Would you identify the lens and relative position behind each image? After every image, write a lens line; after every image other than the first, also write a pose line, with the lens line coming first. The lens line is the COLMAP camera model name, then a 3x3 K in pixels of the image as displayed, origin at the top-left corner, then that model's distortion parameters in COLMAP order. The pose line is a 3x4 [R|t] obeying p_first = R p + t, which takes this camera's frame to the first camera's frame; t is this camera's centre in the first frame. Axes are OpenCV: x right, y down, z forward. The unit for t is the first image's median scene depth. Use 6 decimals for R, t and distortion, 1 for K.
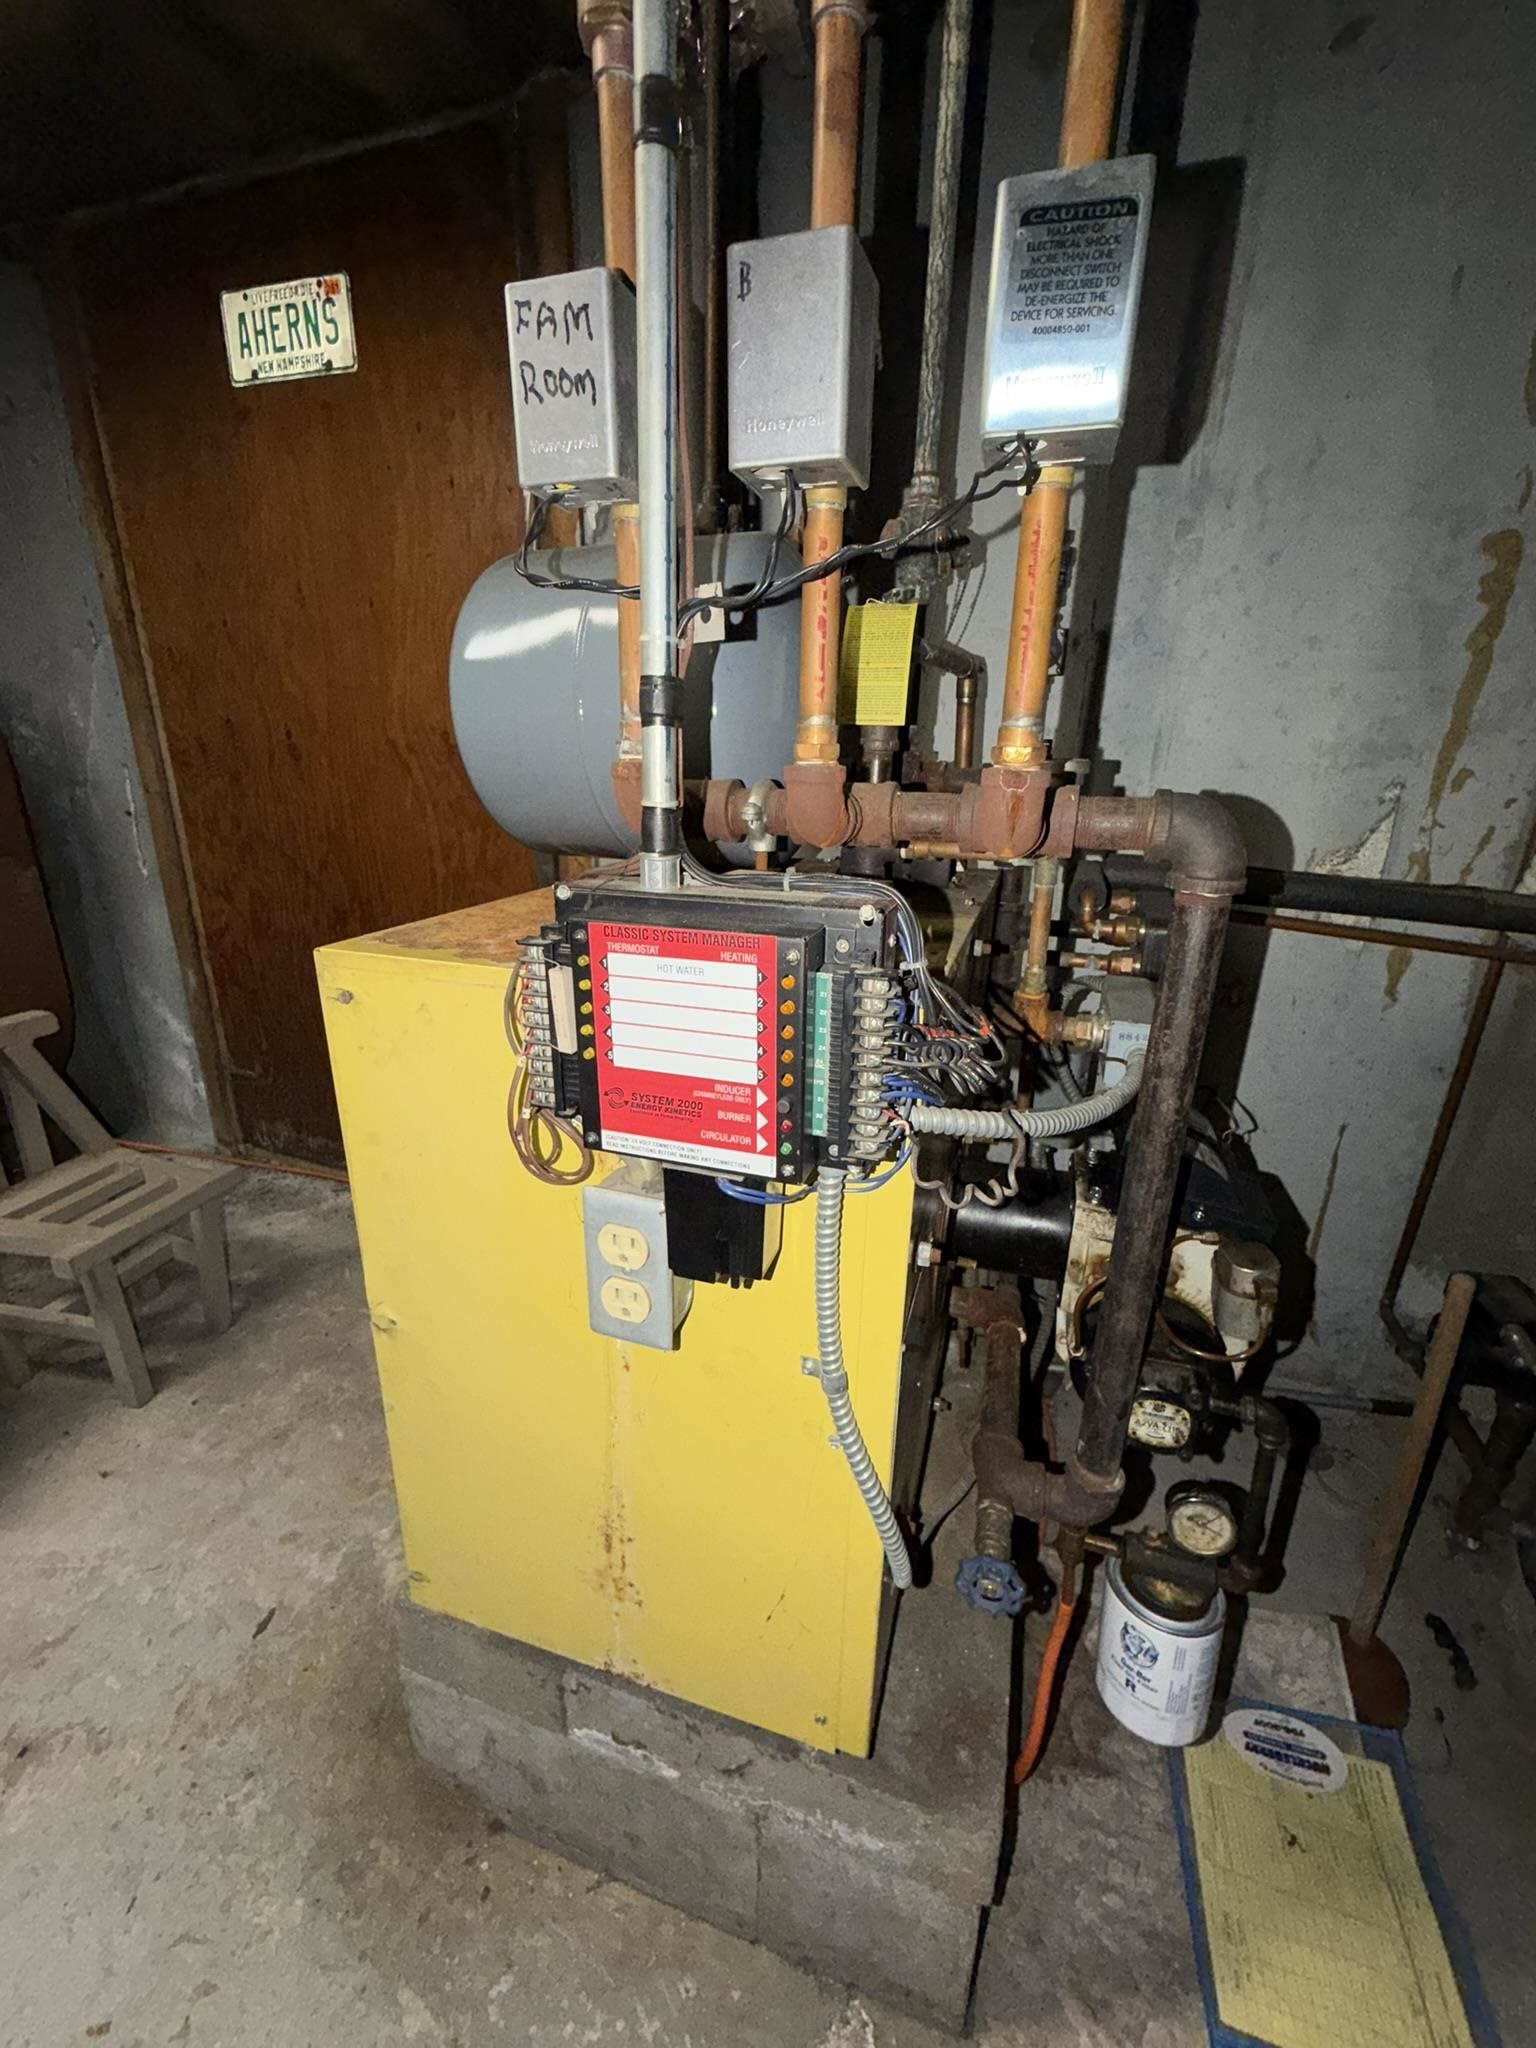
lens RADIAL K [[815.9, 0, 768.4], [0, 815.9, 1014.8], [0, 0, 1]] dist [-0.001578, -0.000384]
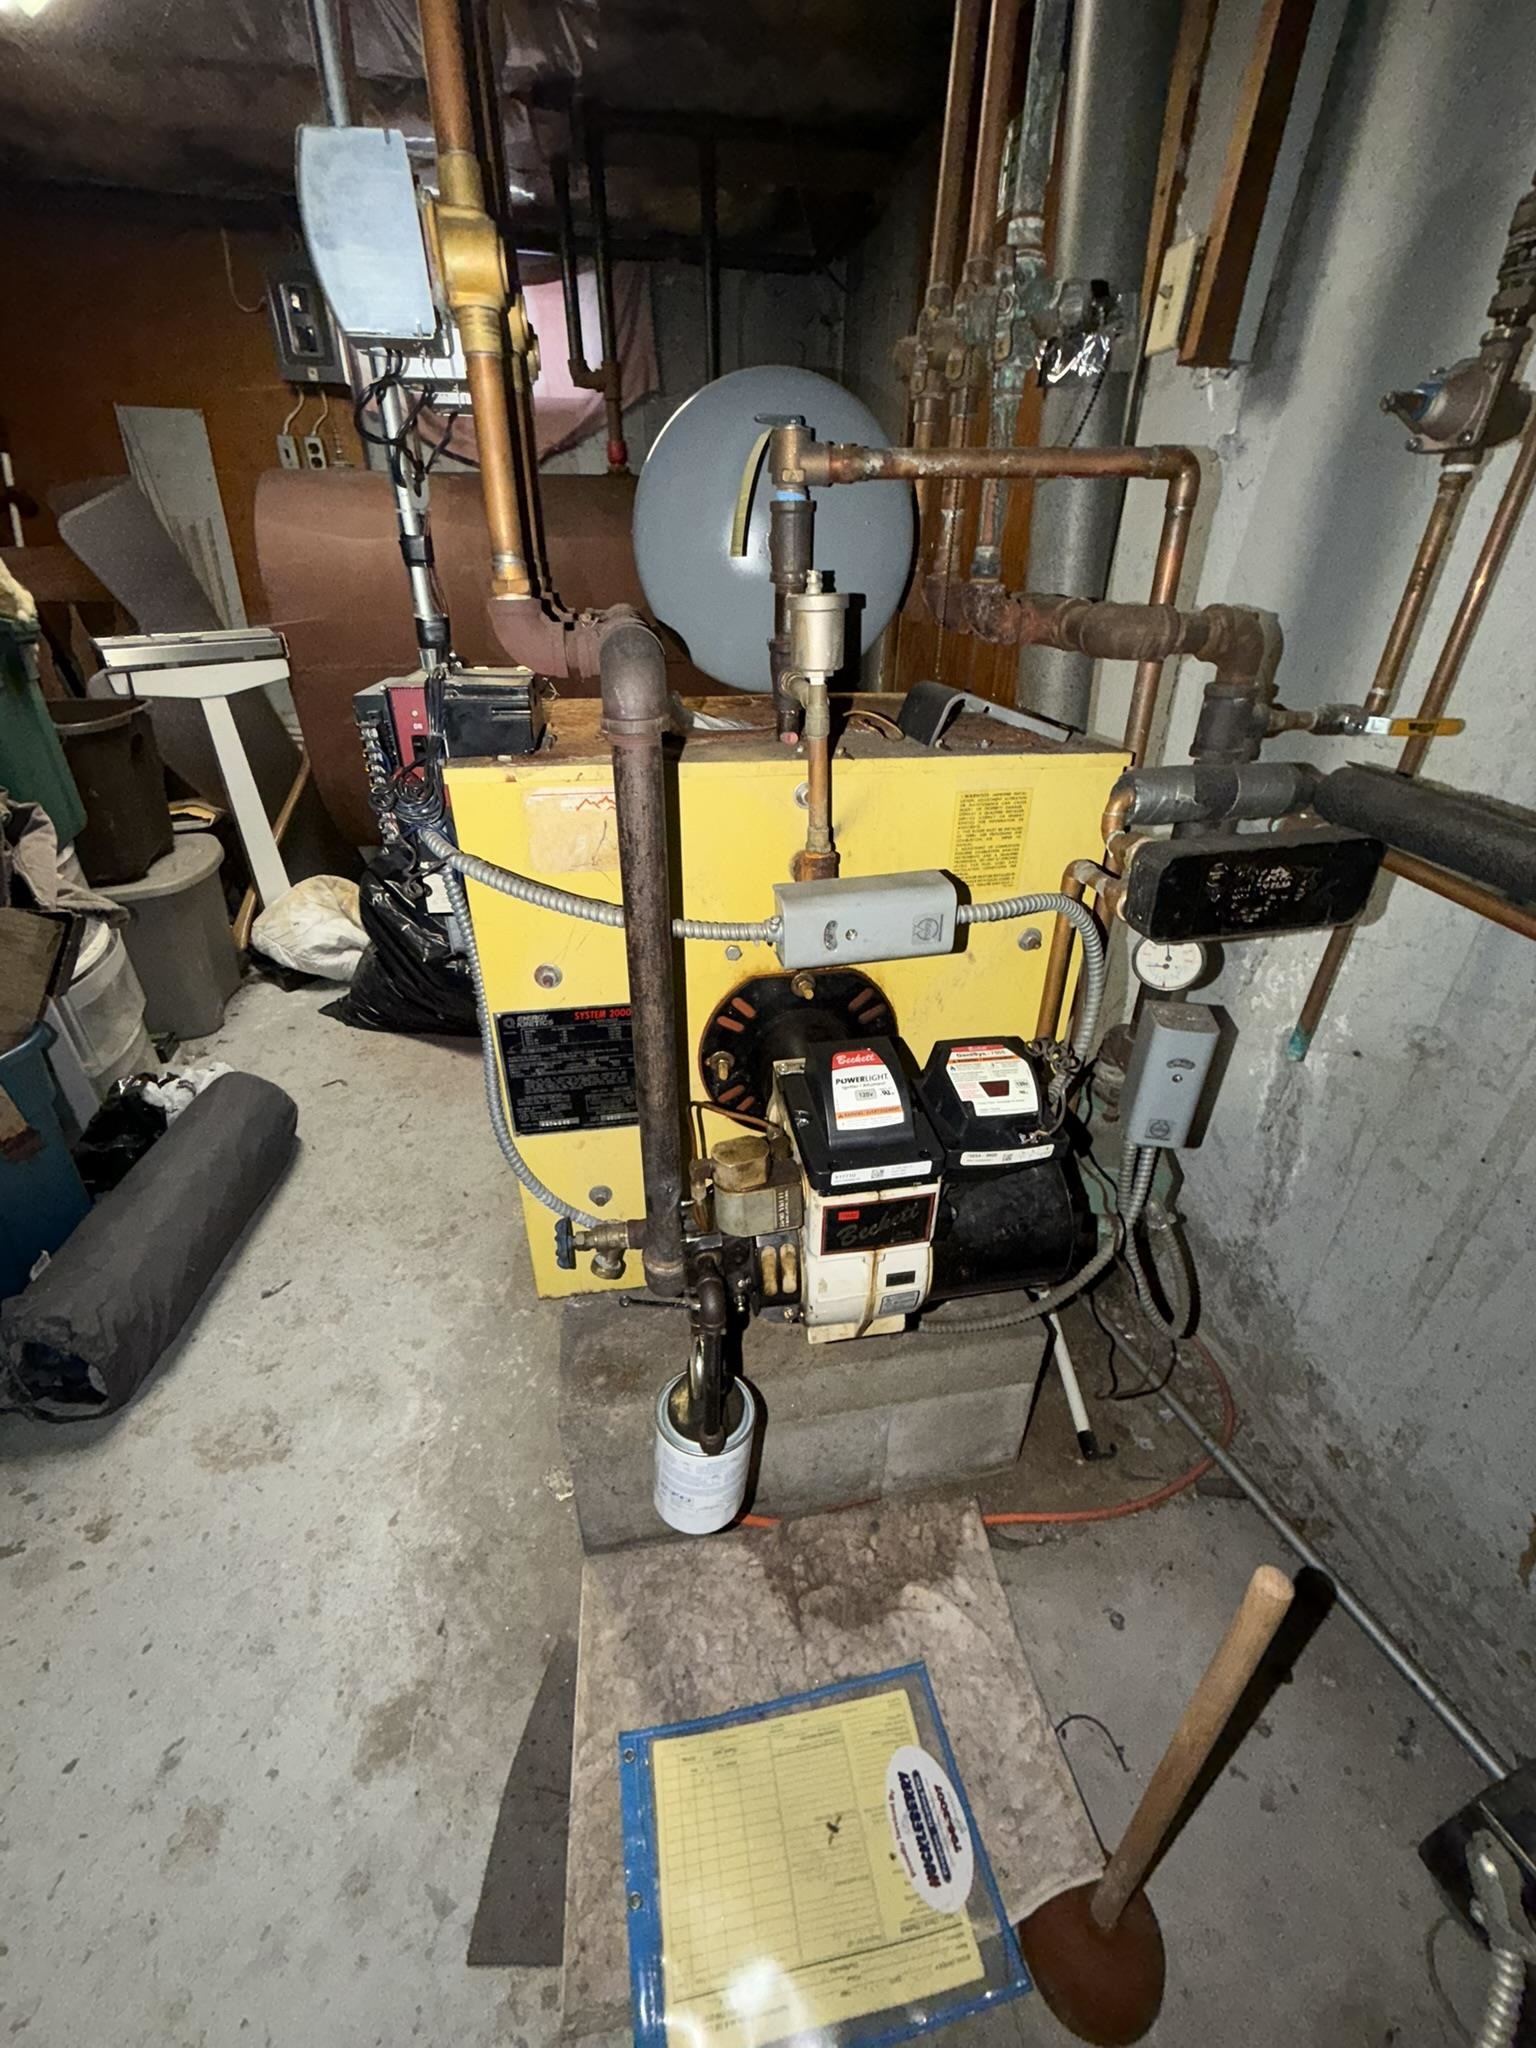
lens RADIAL K [[815.9, 0, 768.4], [0, 815.9, 1014.8], [0, 0, 1]] dist [-0.001578, -0.000384]
pose [[0.481466, 0.413527, -0.772778, 0.530958], [-0.272211, 0.908649, 0.316637, -0.067278], [0.833122, 0.057909, 0.550050, 0.203784]]
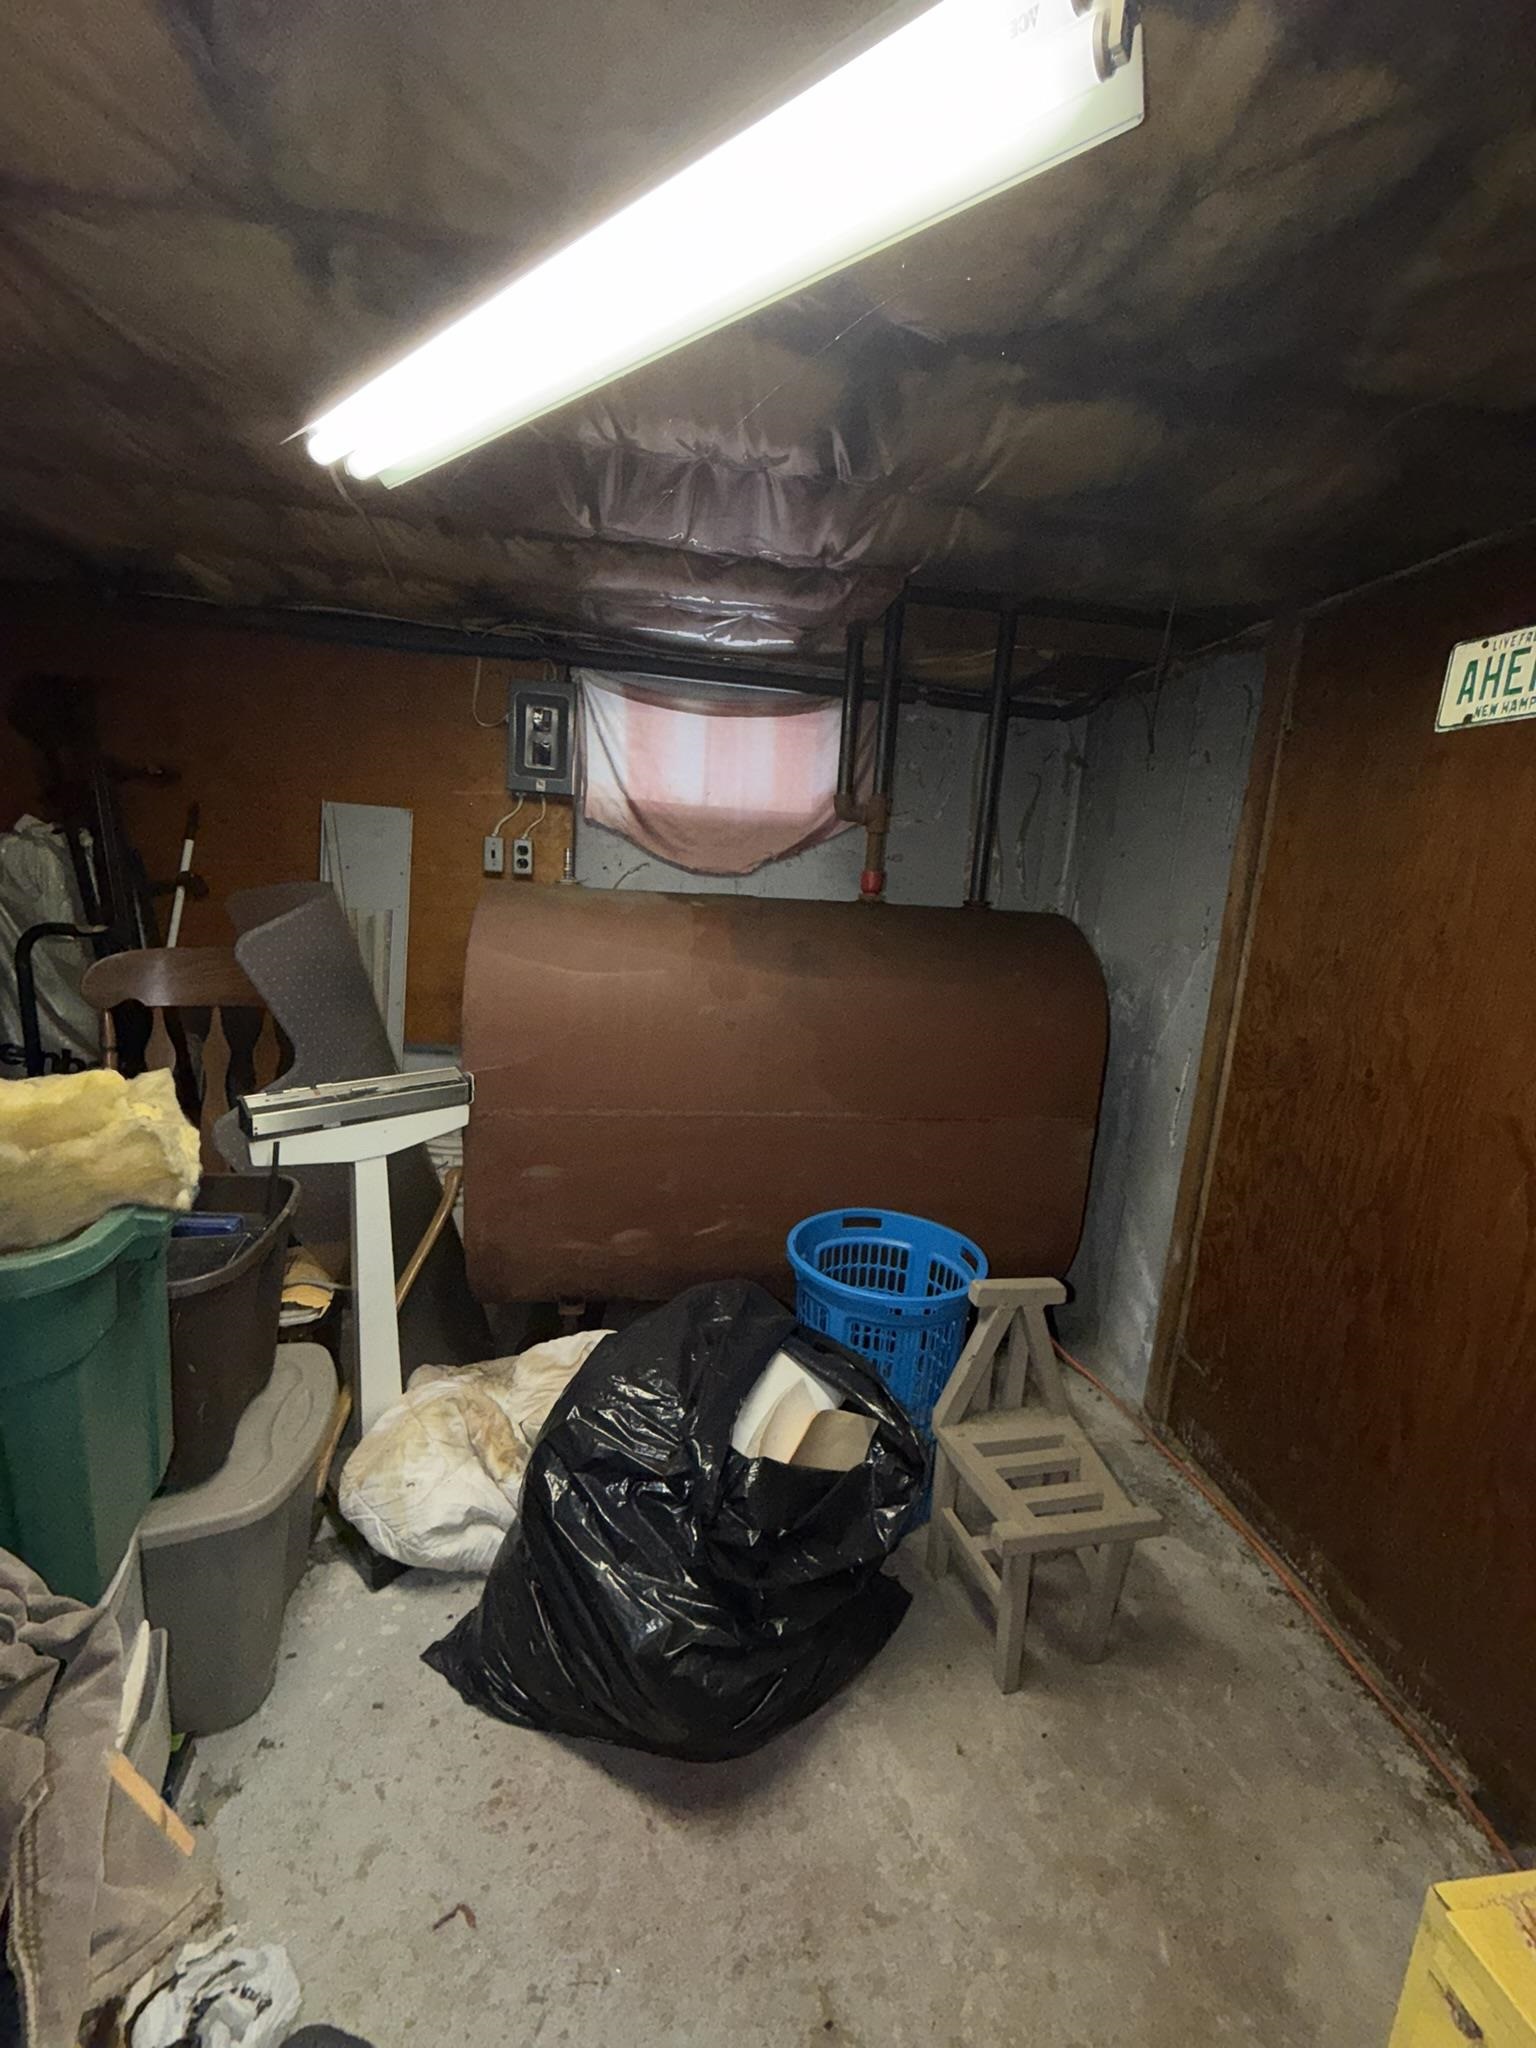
lens RADIAL K [[815.9, 0, 768.4], [0, 815.9, 1014.8], [0, 0, 1]] dist [-0.001578, -0.000384]
pose [[0.449910, 0.167523, -0.877221, -0.128707], [-0.330588, 0.943715, 0.010669, -0.226813], [0.829634, 0.285198, 0.479968, 0.005005]]
